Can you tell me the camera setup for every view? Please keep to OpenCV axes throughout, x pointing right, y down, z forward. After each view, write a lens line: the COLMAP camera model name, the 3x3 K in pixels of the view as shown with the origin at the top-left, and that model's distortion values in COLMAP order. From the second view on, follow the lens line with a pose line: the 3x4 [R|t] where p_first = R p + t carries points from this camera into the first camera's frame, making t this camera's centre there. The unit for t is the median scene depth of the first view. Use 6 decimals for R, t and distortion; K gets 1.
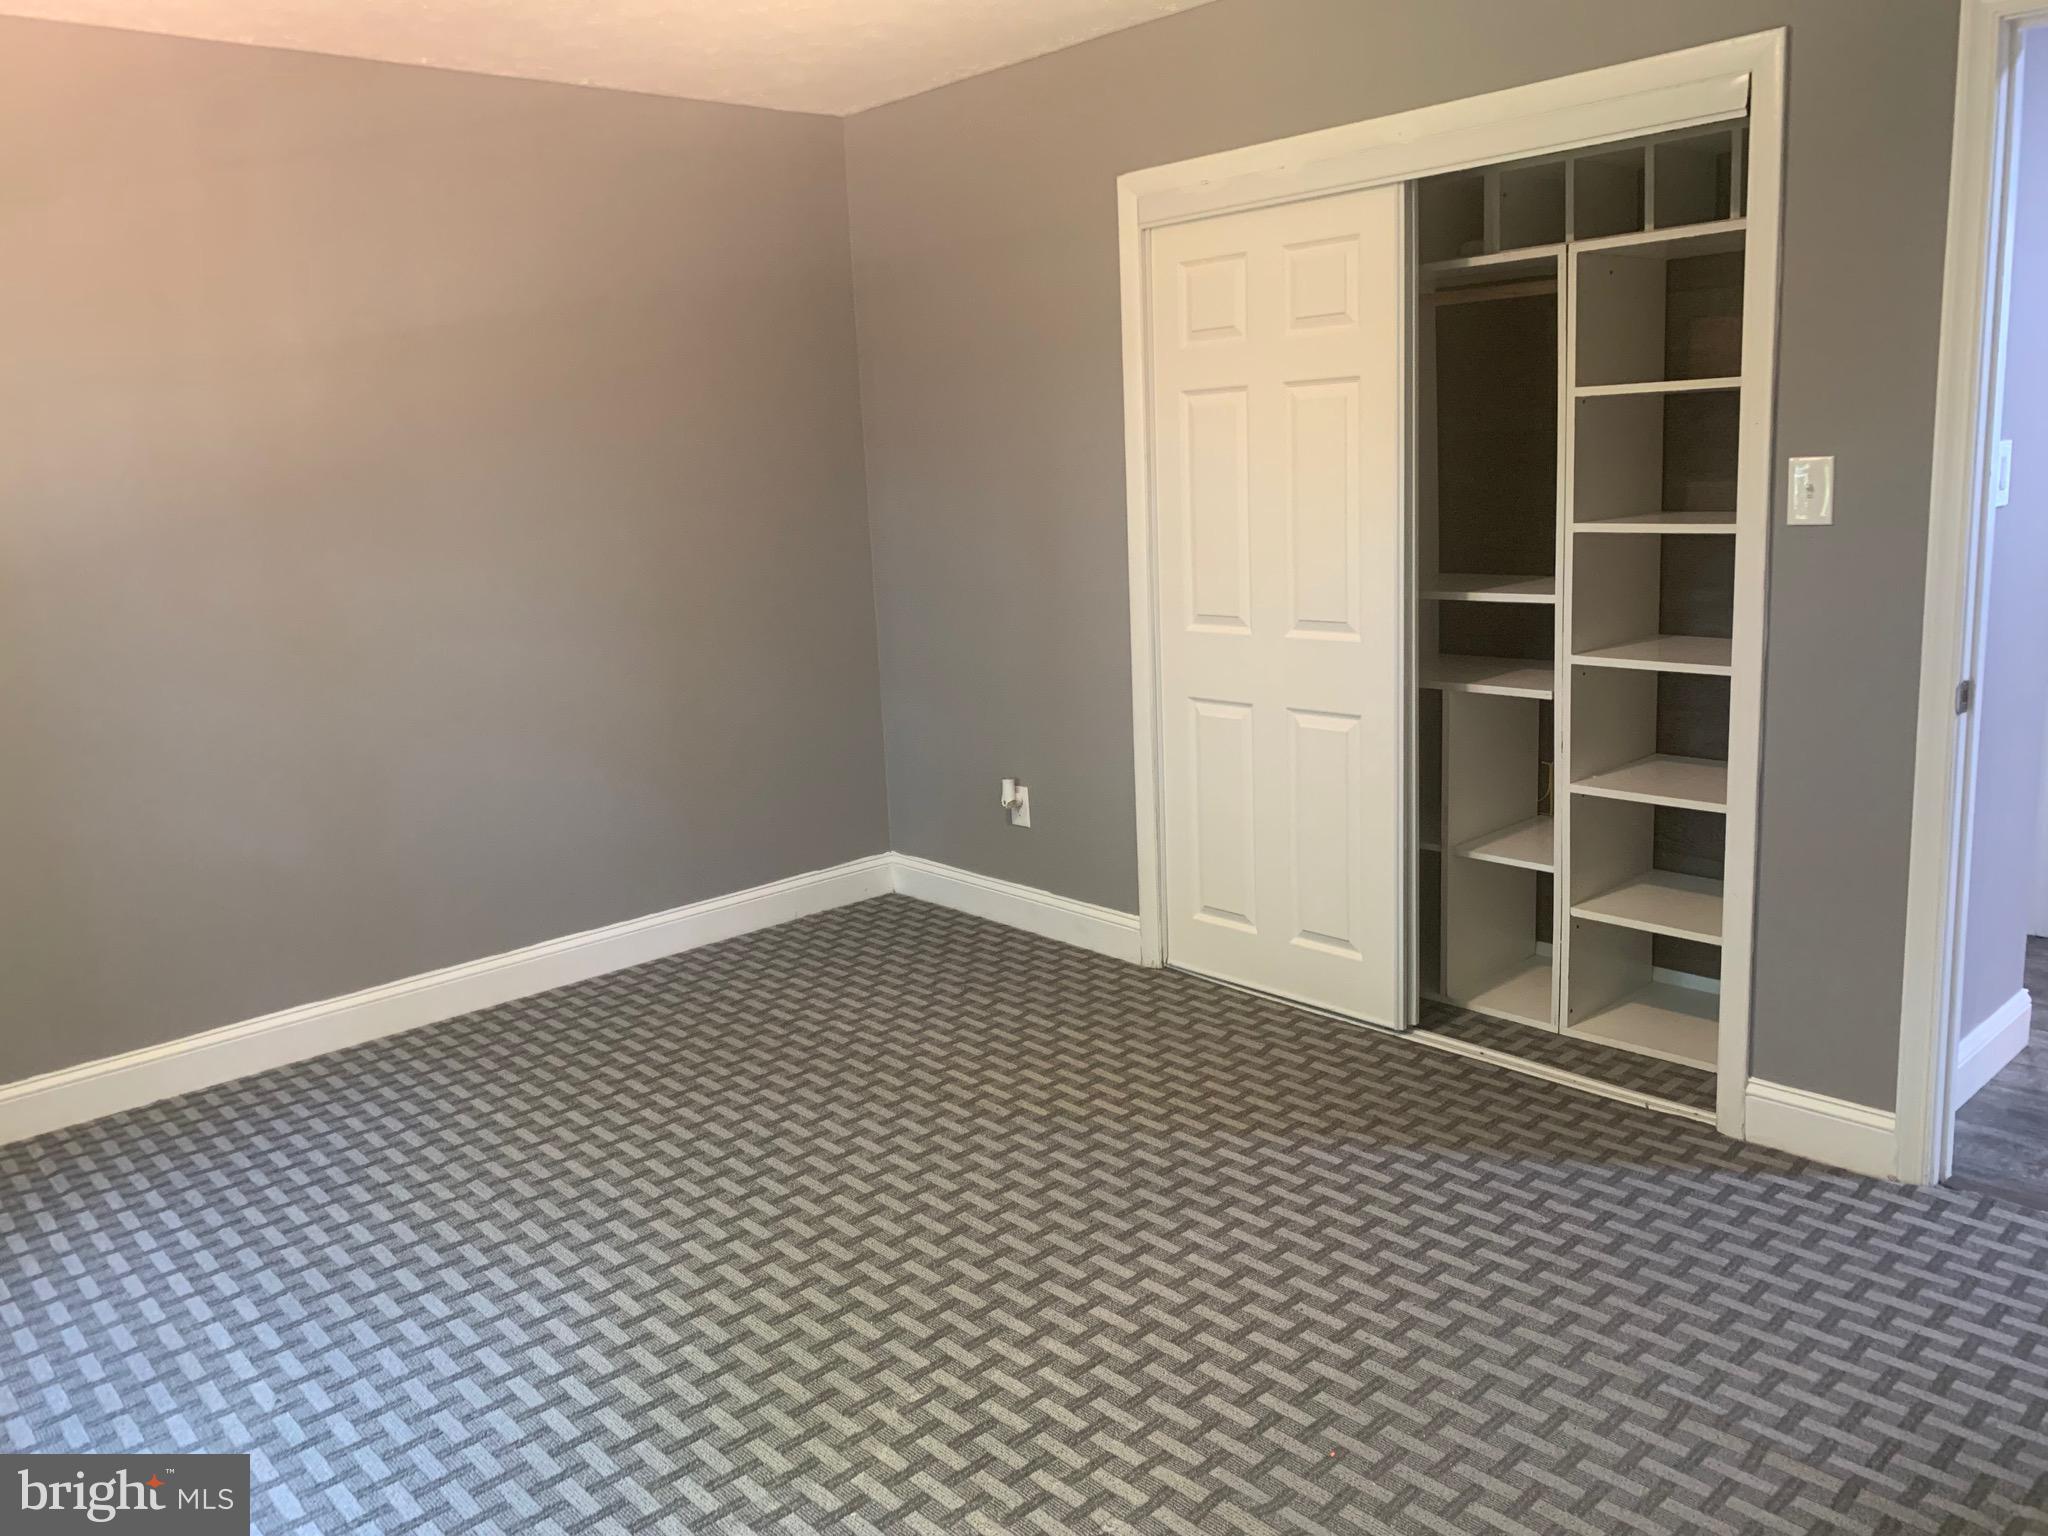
lens RADIAL K [[1572.8, 0, 1025.0], [0, 1572.8, 764.7], [0, 0, 1]] dist [0.041582, -0.042814]
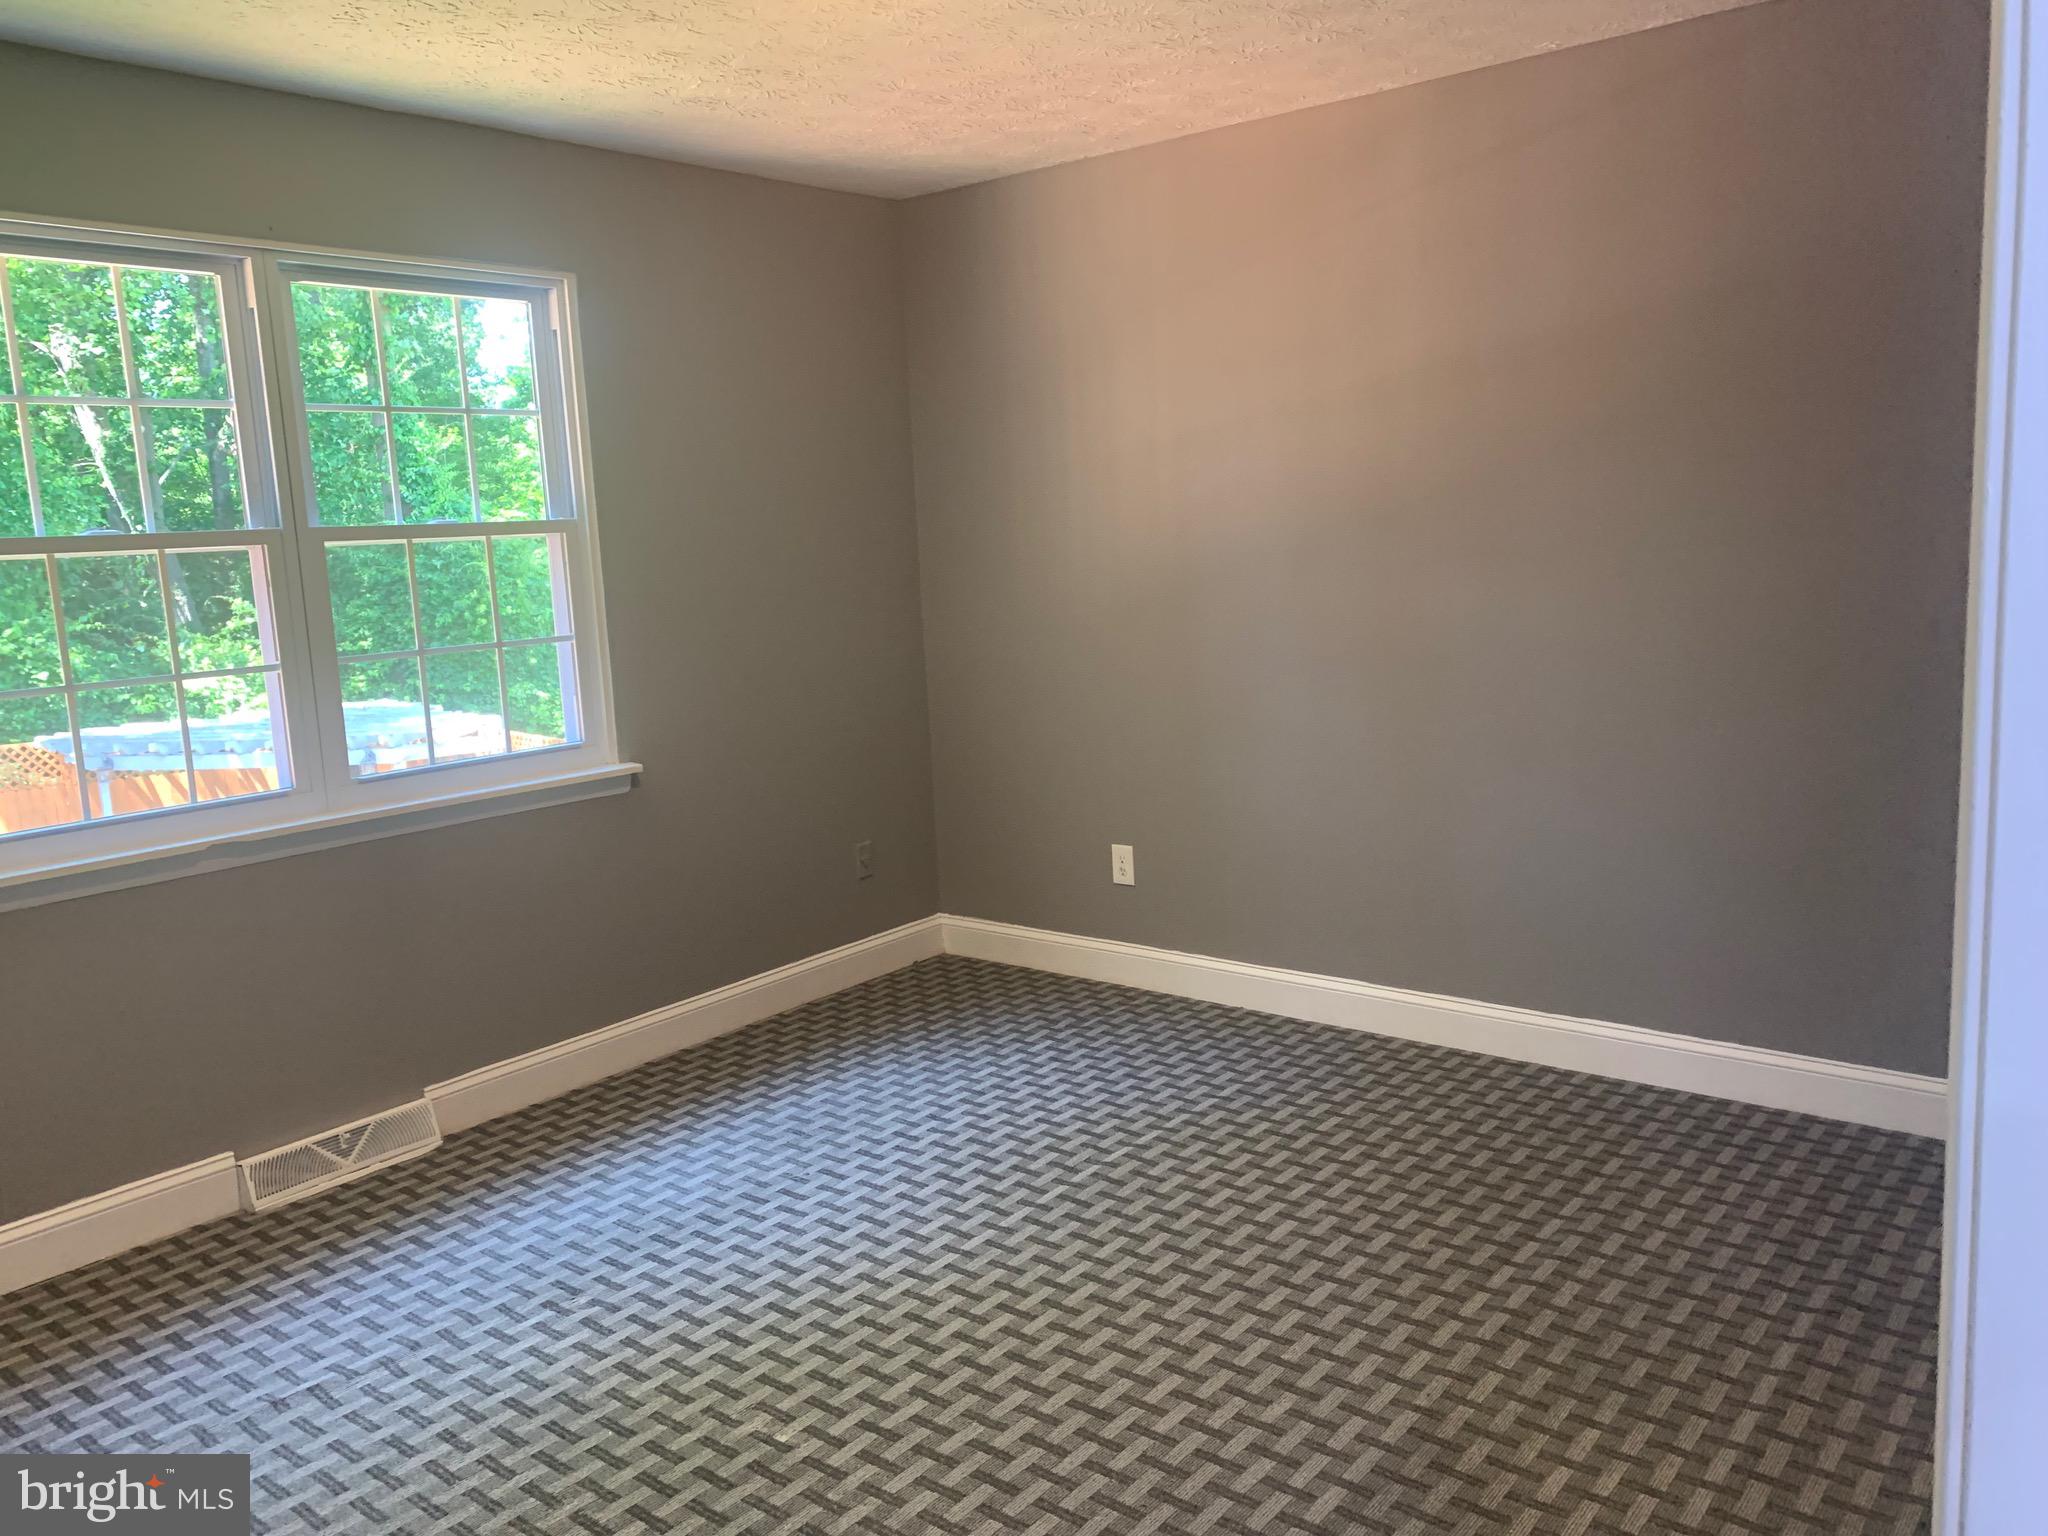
lens RADIAL K [[1572.8, 0, 1030.5], [0, 1572.8, 750.3], [0, 0, 1]] dist [0.041582, -0.042814]
pose [[0.160702, 0.194507, -0.967648, 0.699904], [-0.164918, 0.971899, 0.167973, -0.196054], [0.973127, 0.132589, 0.188264, 0.712688]]
